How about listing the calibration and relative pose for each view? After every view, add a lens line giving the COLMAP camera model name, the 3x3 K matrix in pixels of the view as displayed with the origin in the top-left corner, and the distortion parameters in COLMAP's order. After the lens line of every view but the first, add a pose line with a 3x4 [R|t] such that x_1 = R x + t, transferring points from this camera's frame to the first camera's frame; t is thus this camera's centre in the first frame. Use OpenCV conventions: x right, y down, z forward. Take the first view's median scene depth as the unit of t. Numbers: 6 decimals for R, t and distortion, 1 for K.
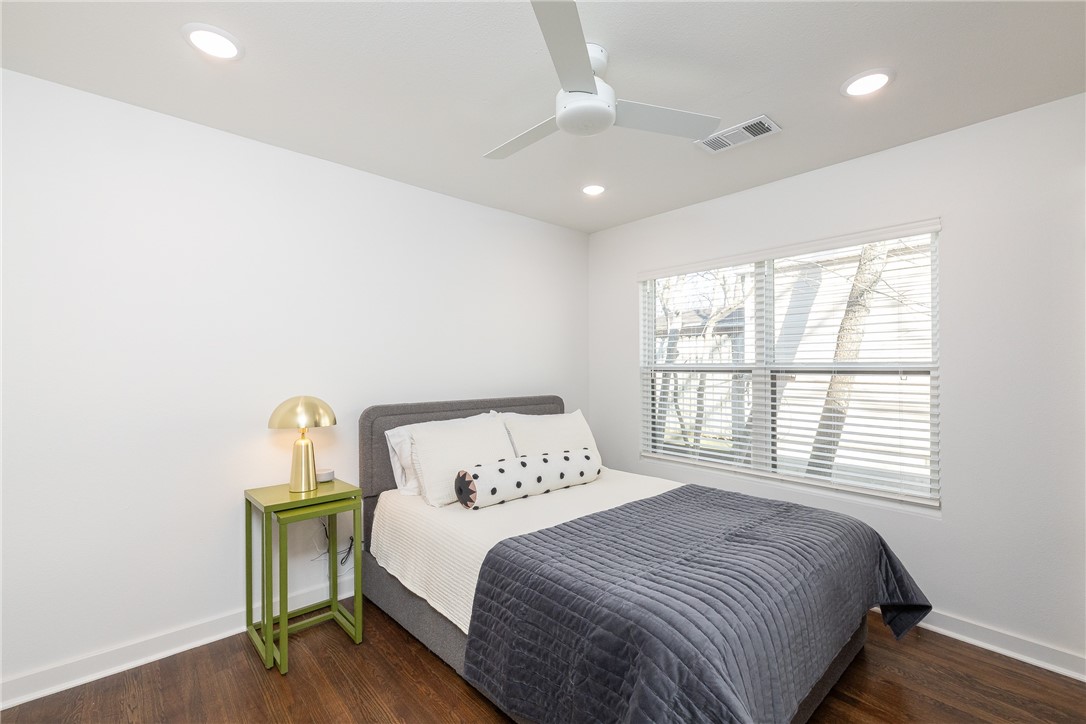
lens RADIAL K [[468.4, 0, 534.1], [0, 468.4, 370.9], [0, 0, 1]] dist [0.000721, 0.000133]
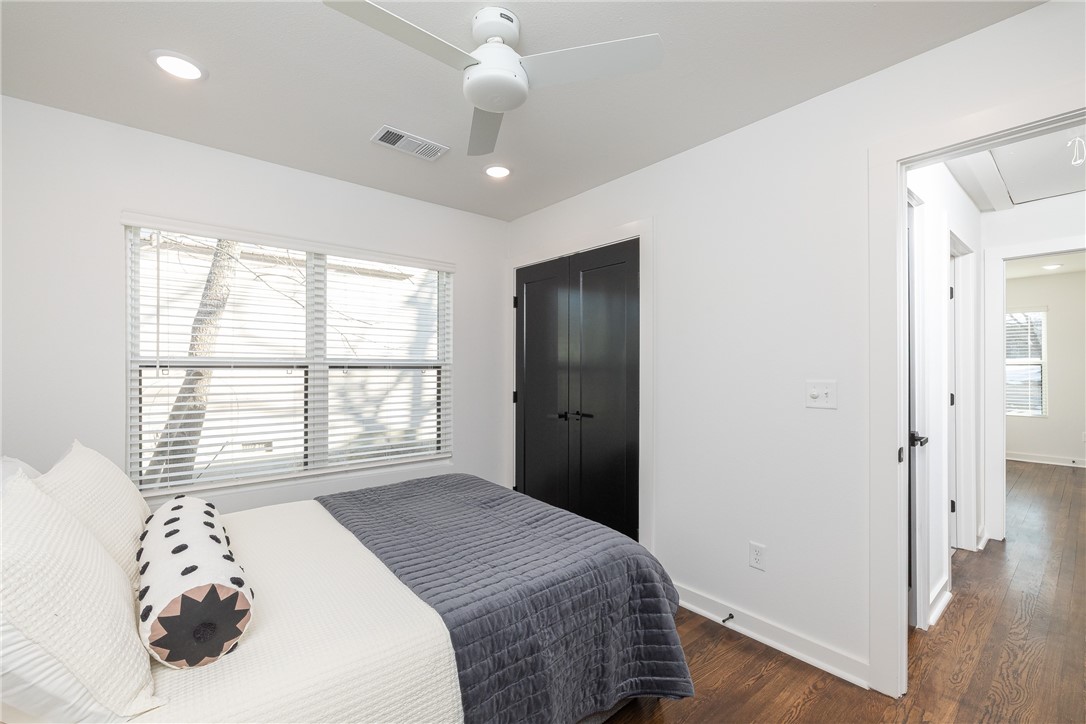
lens RADIAL K [[467.9, 0, 543.0], [0, 467.9, 362.0], [0, 0, 1]] dist [-0.036542, -0.000027]
pose [[-0.005470, 0.004057, 0.999977, -0.431584], [-0.001593, 0.999990, -0.004066, -0.005305], [-0.999984, -0.001615, -0.005464, 0.477543]]
